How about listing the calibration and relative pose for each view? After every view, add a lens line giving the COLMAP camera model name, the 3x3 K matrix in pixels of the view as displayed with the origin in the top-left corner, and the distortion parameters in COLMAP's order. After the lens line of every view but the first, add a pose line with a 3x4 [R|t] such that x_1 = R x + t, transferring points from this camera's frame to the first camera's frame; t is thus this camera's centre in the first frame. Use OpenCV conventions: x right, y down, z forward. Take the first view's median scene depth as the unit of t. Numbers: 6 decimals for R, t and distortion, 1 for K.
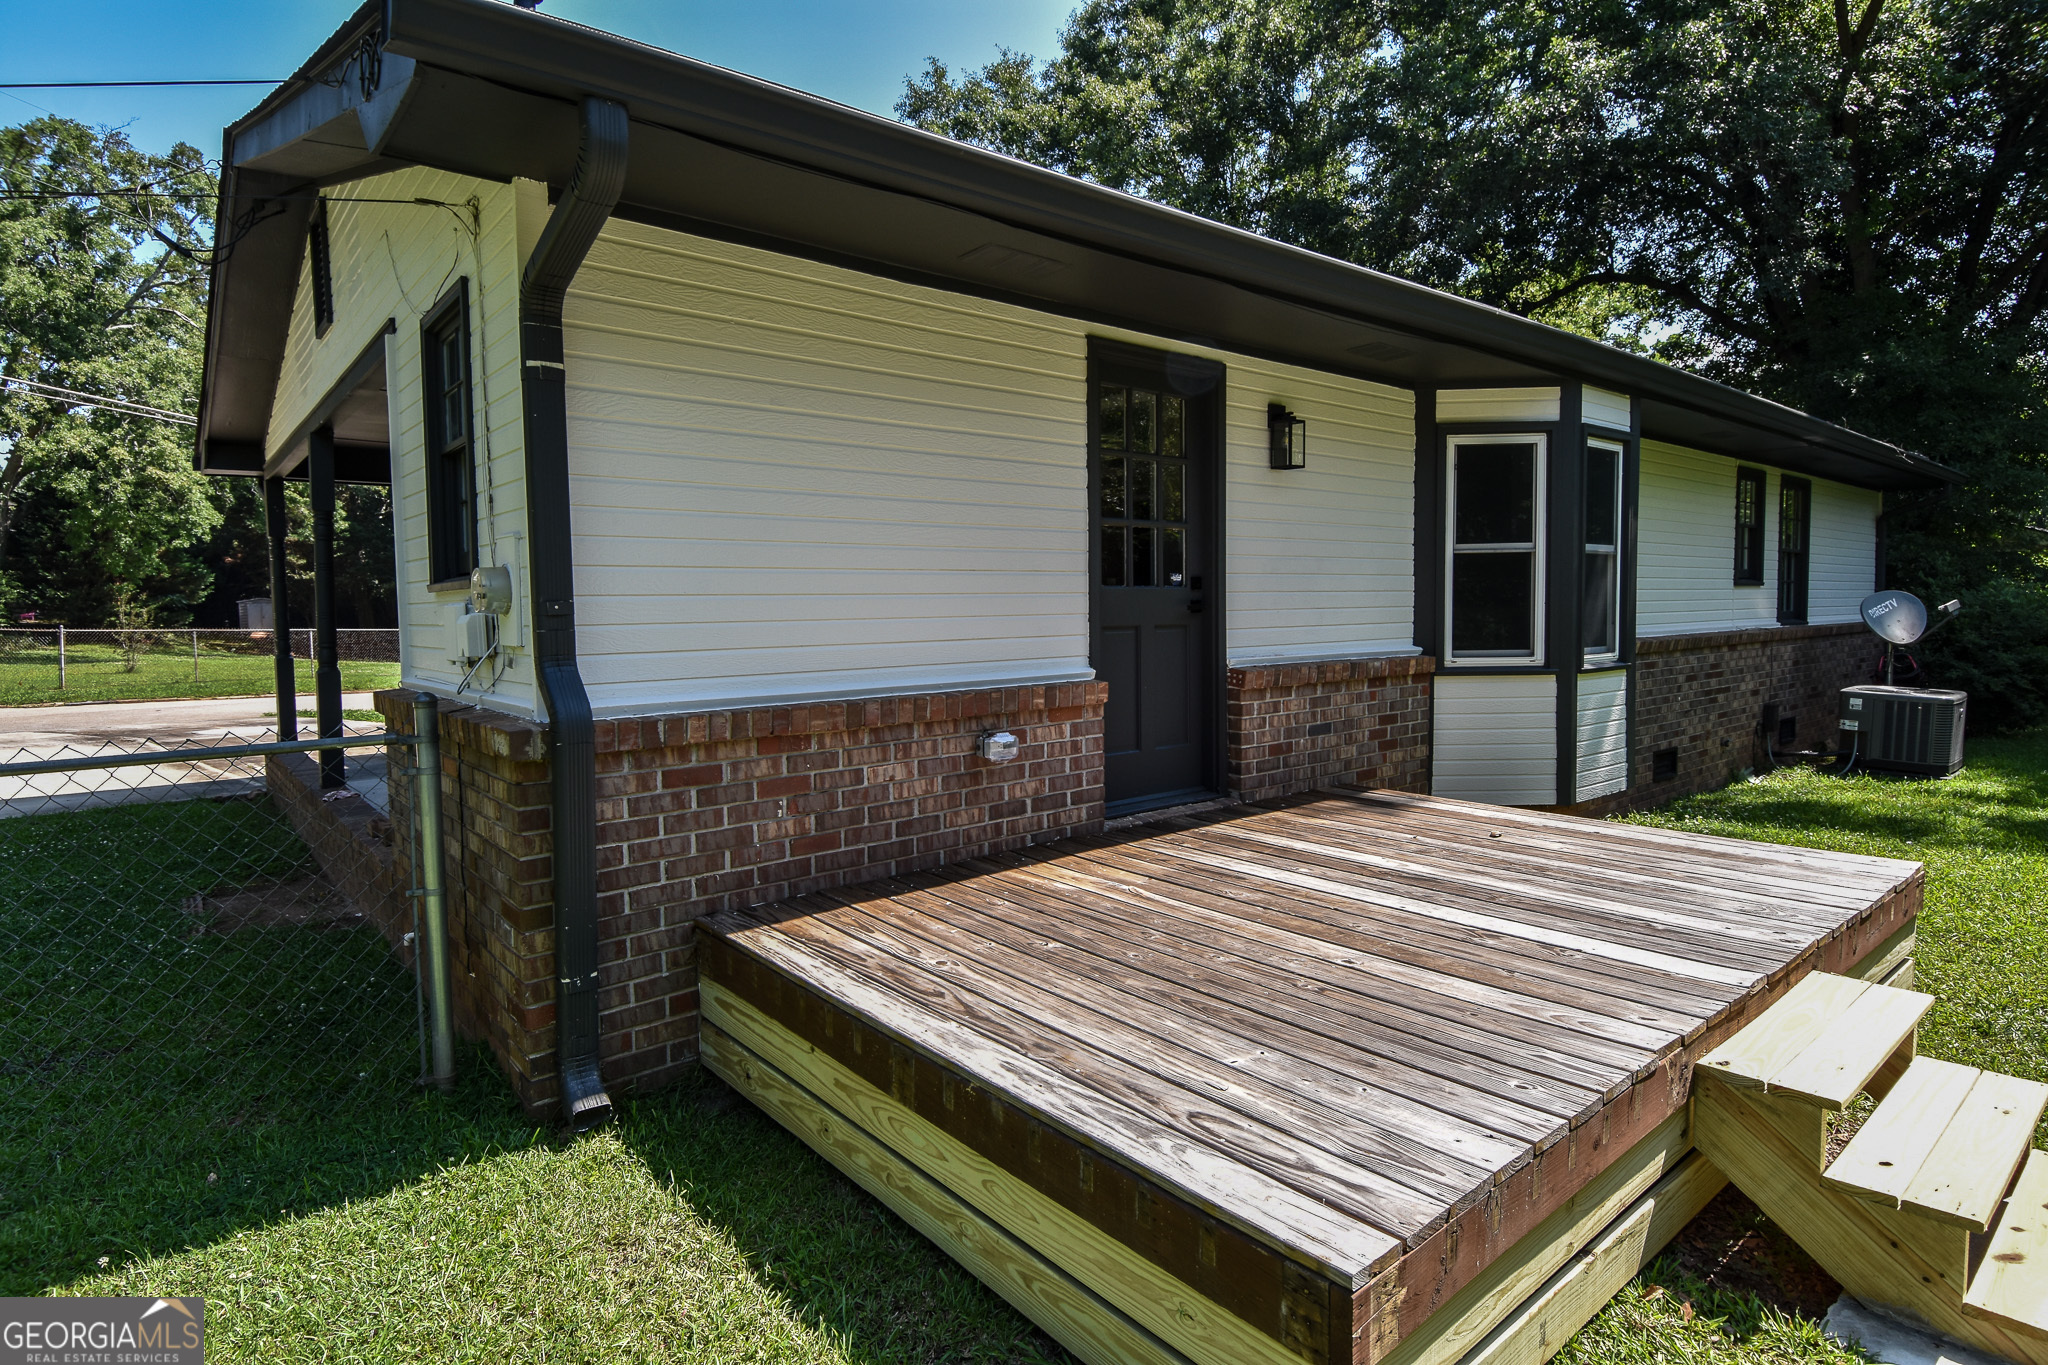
lens RADIAL K [[1066.0, 0, 1022.4], [0, 1066.0, 666.1], [0, 0, 1]] dist [0.046360, -0.049413]
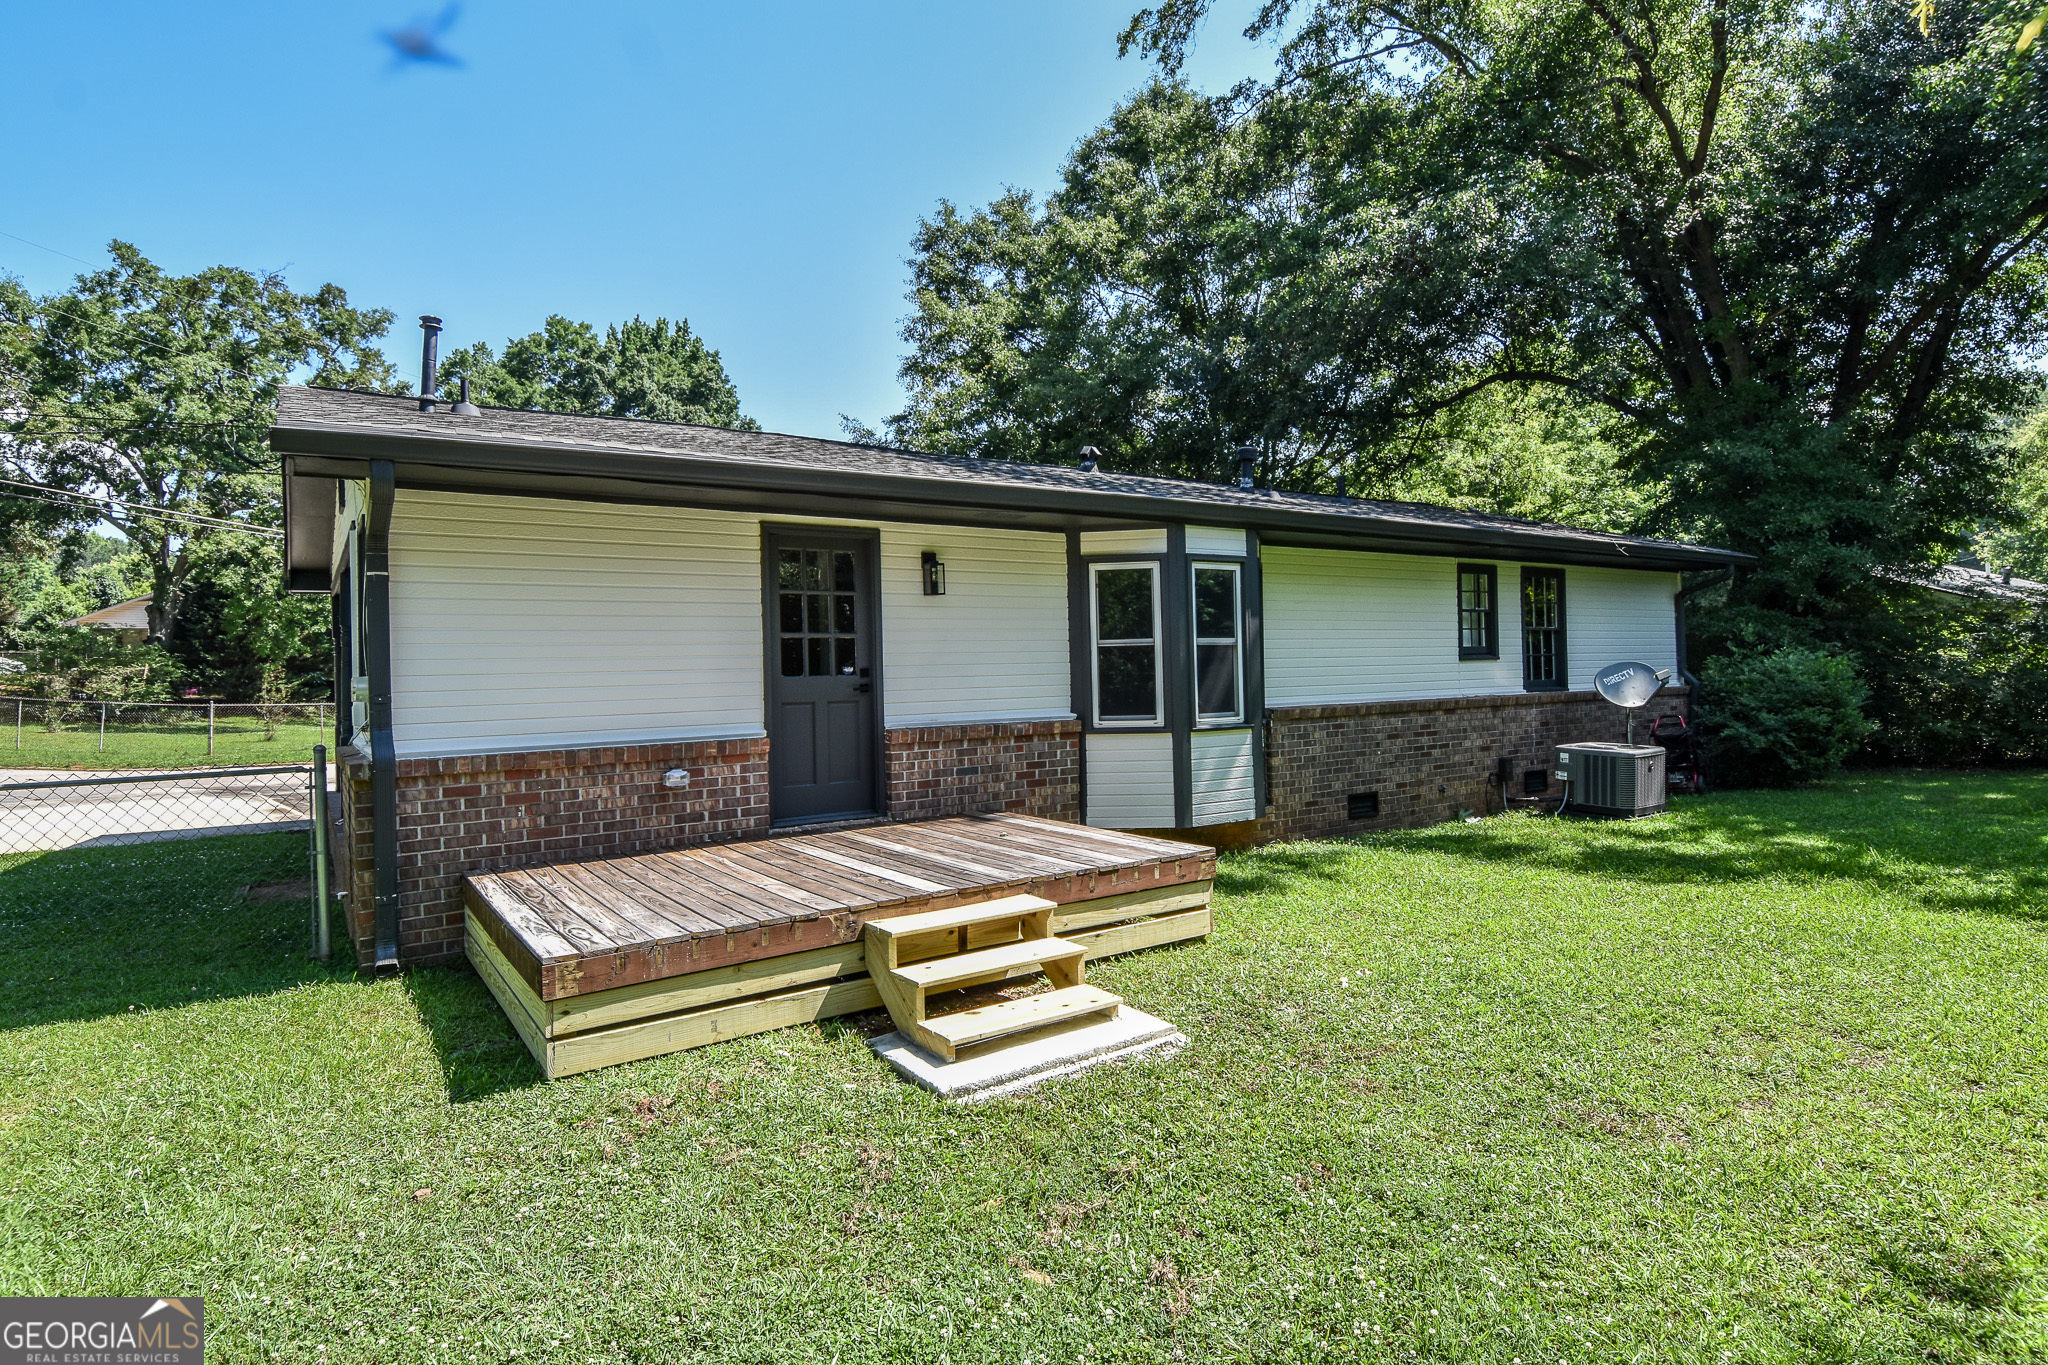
lens RADIAL K [[1065.9, 0, 1025.1], [0, 1065.9, 661.5], [0, 0, 1]] dist [0.054315, -0.055137]
pose [[0.995322, -0.011968, -0.095868, 0.518195], [0.005723, 0.997859, -0.065154, 0.005283], [0.096443, 0.064301, 0.993259, -0.462462]]
